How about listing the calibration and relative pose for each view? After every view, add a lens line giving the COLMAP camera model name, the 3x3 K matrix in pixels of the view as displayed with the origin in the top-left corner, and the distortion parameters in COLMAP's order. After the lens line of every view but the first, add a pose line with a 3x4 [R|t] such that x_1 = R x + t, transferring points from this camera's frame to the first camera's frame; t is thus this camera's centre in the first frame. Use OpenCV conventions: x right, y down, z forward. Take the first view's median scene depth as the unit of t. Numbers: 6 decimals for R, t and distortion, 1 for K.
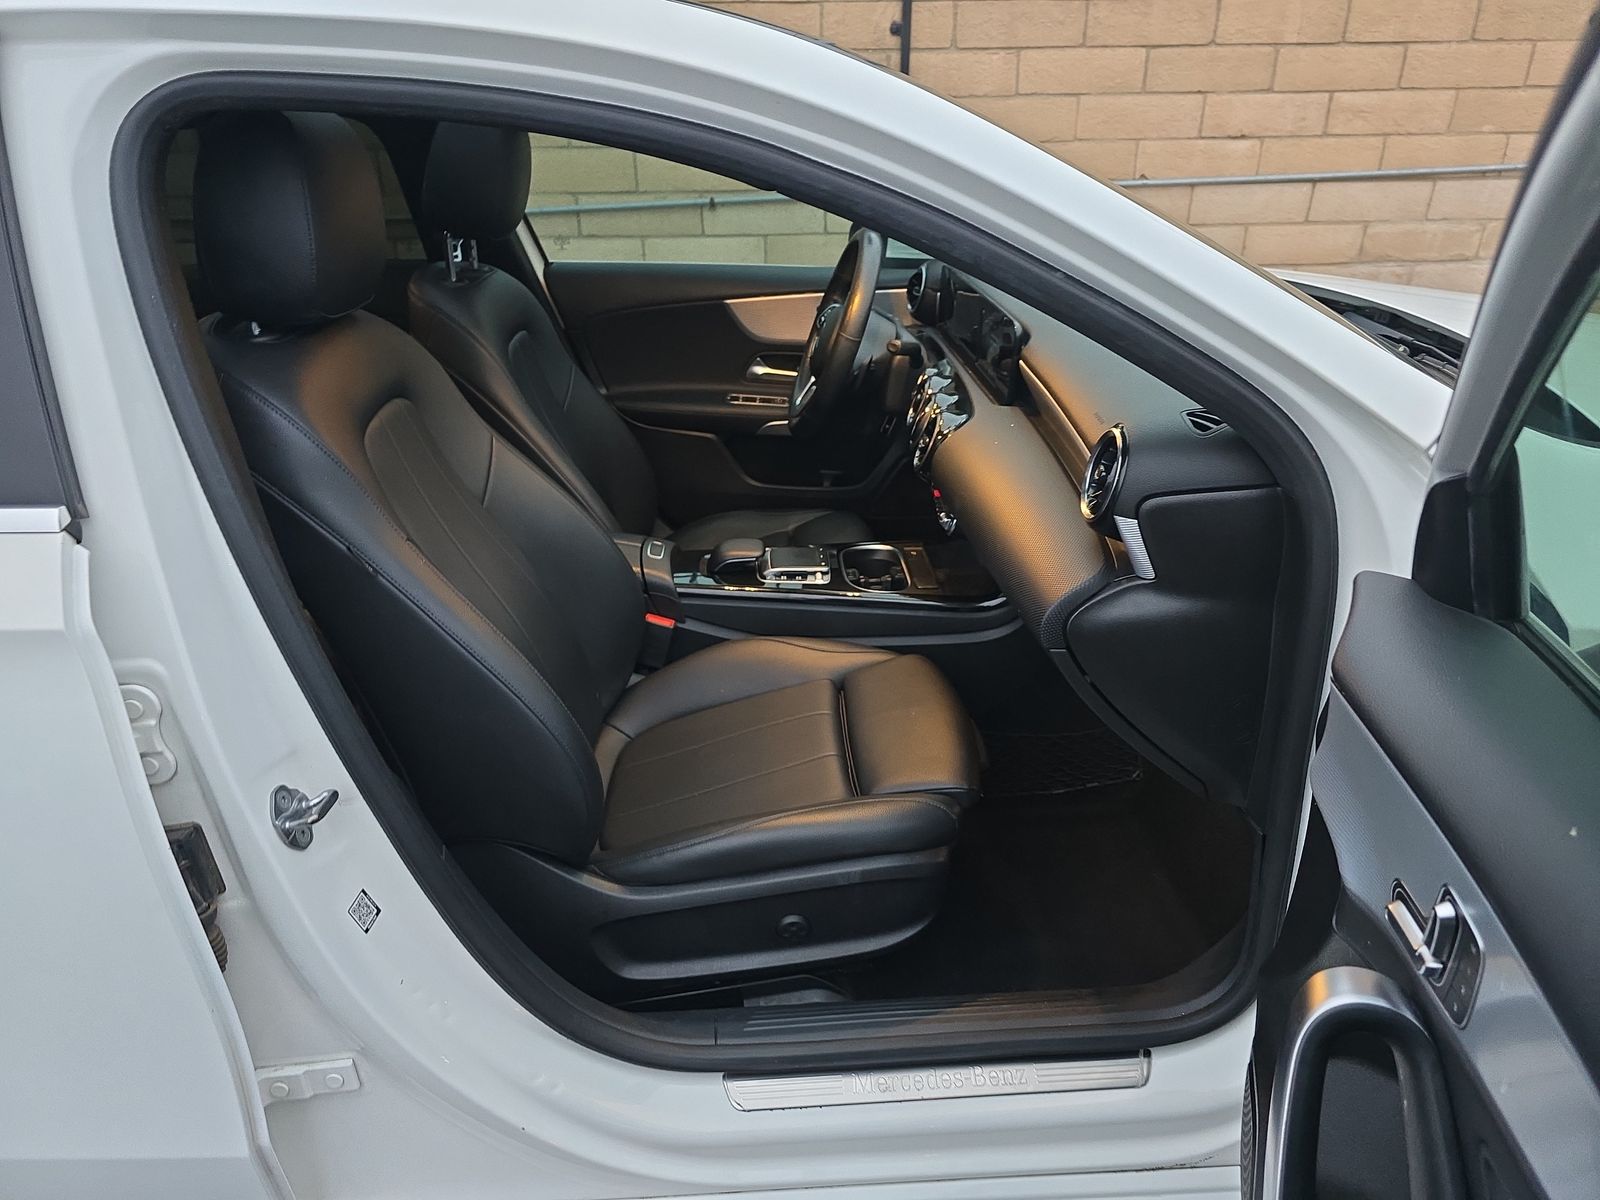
lens RADIAL K [[1071.5, 0, 796.5], [0, 1071.5, 603.0], [0, 0, 1]] dist [0.050934, -0.037374]
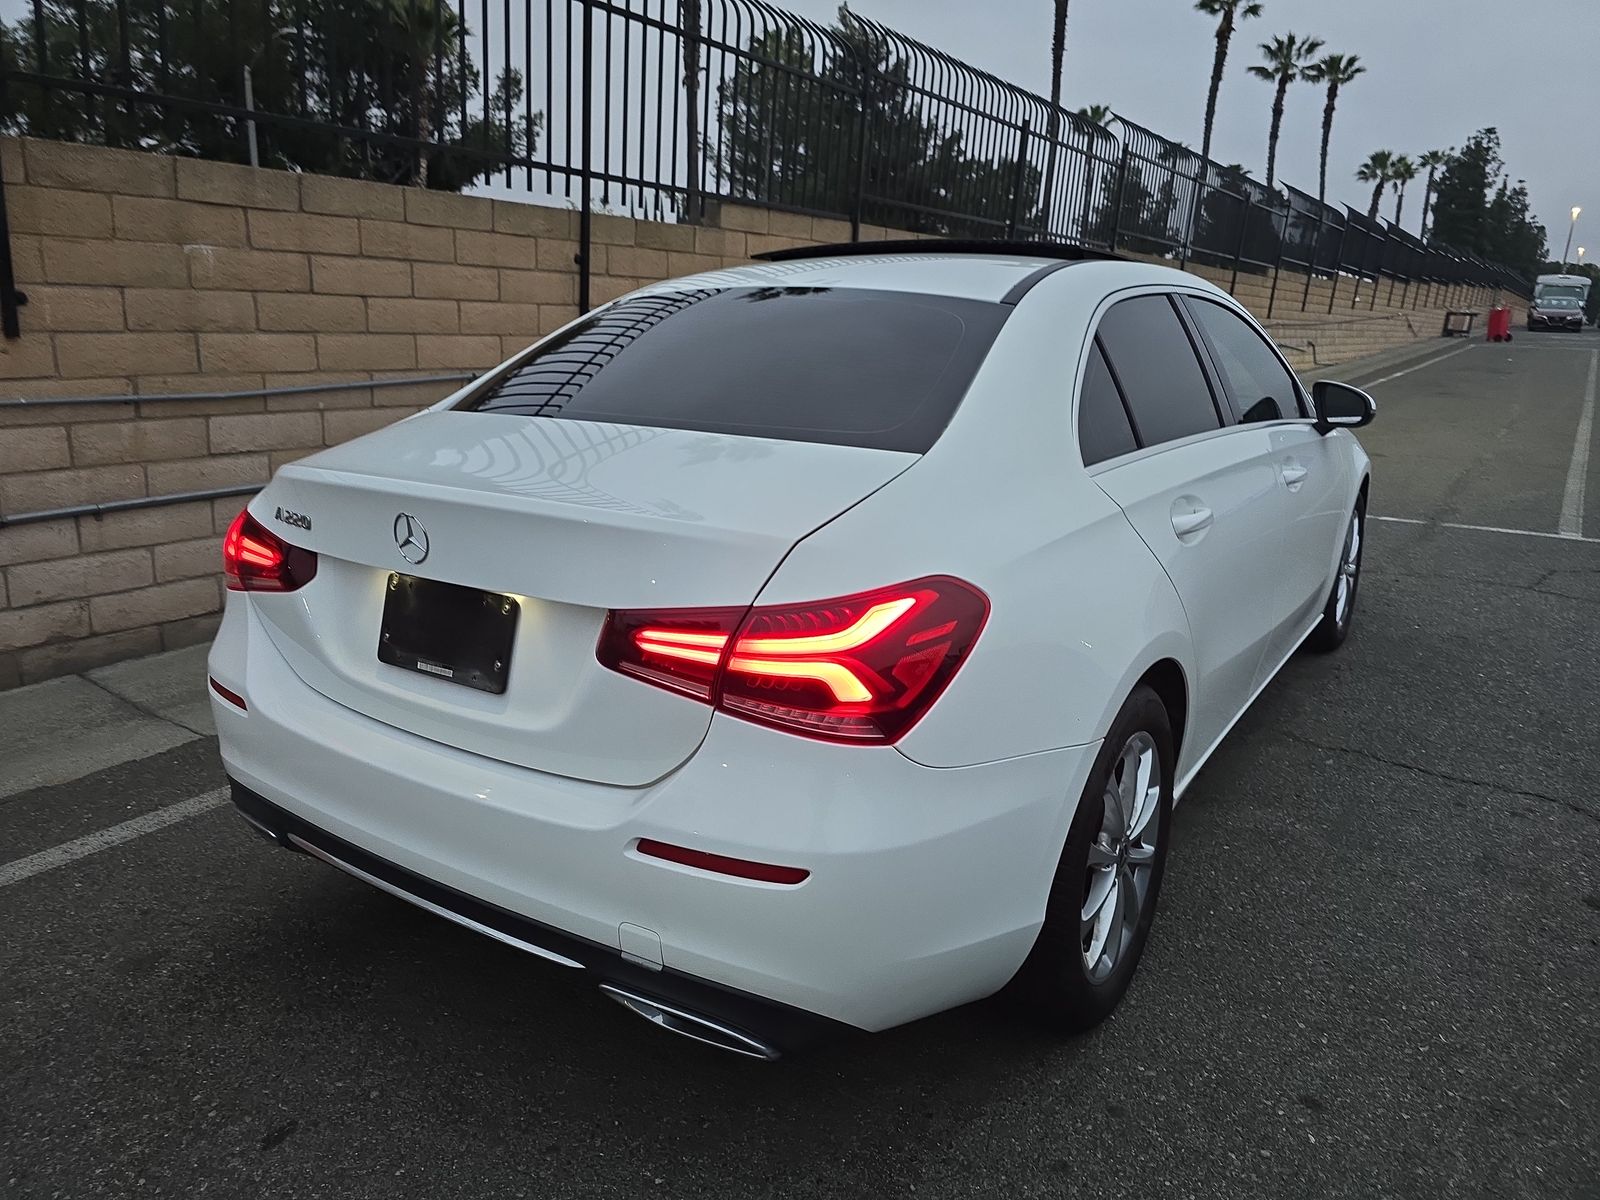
lens RADIAL K [[1071.5, 0, 811.5], [0, 1071.5, 598.5], [0, 0, 1]] dist [0.050934, -0.037374]
pose [[0.607034, -0.175058, 0.775154, -0.850224], [0.314150, 0.948843, -0.031731, 0.032340], [-0.729945, 0.262776, 0.630975, -0.000458]]
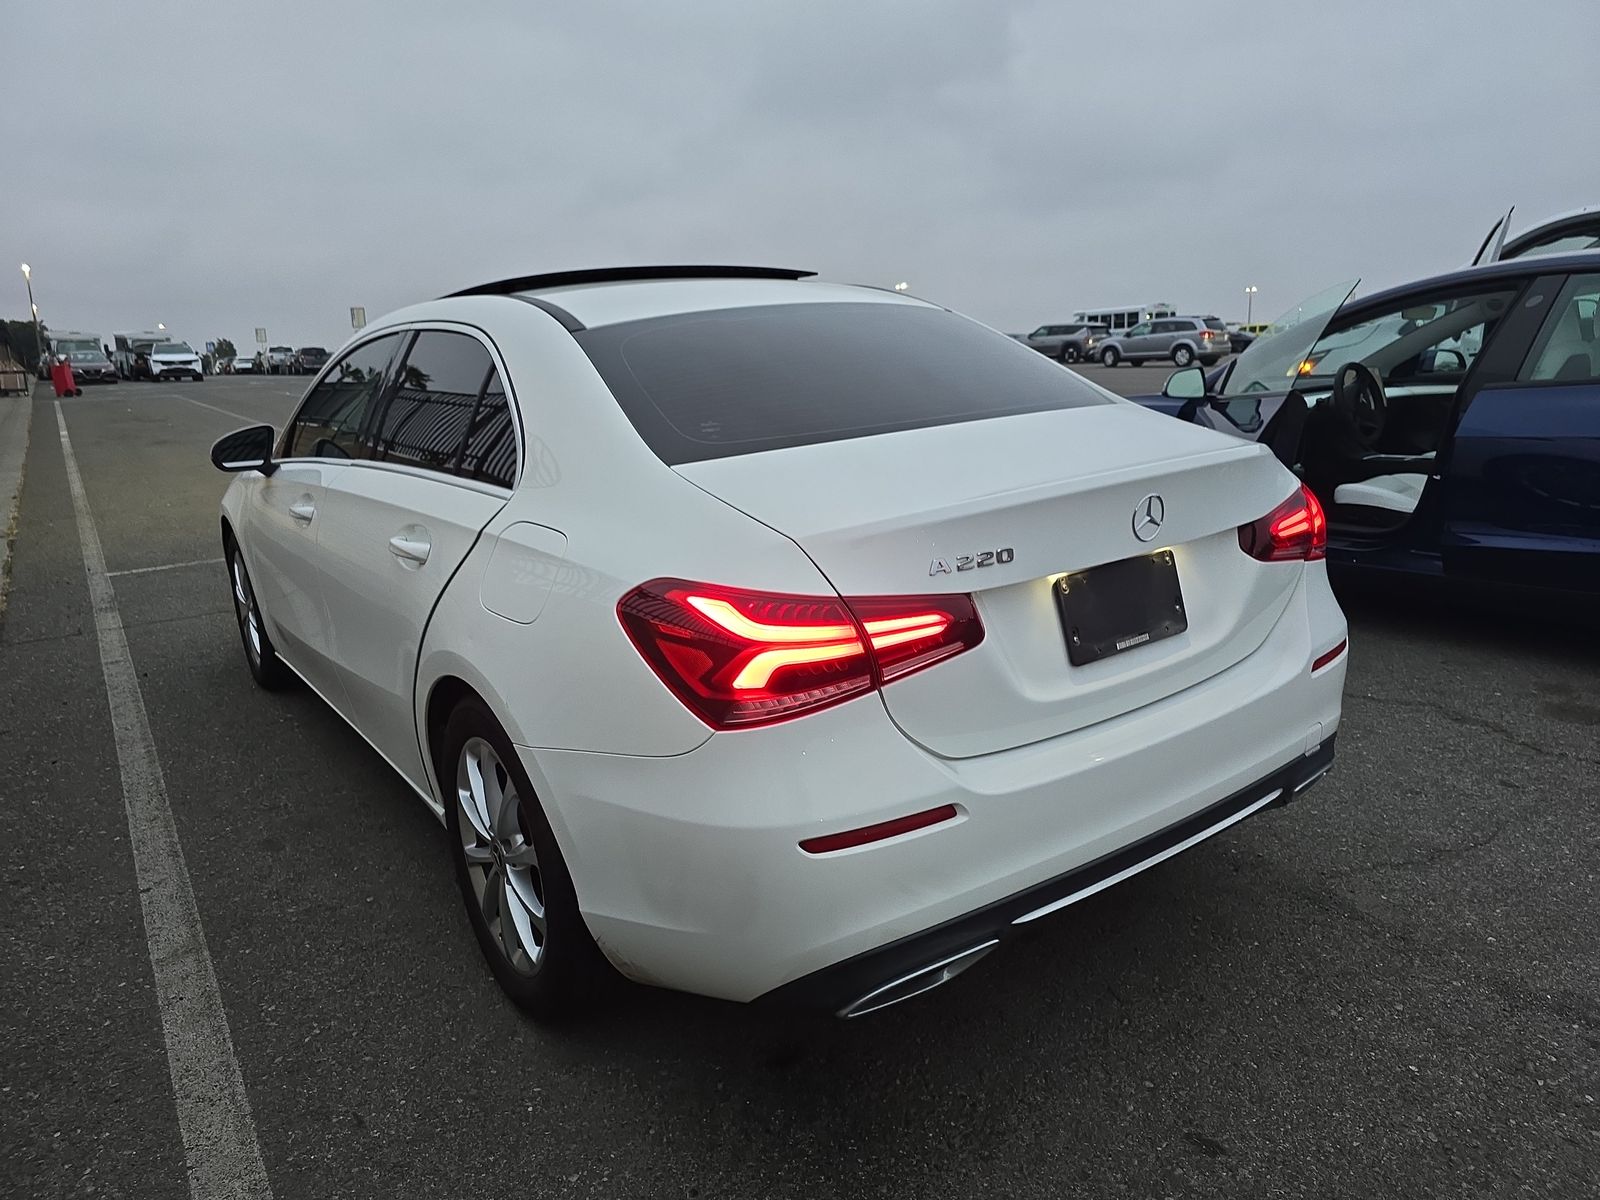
lens RADIAL K [[1071.5, 0, 808.7], [0, 1071.5, 602.3], [0, 0, 1]] dist [0.050934, -0.037374]
pose [[-0.523636, -0.152532, 0.838176, -0.926305], [0.423908, 0.806755, 0.411642, -0.269318], [-0.738991, 0.570860, -0.357786, 0.656852]]
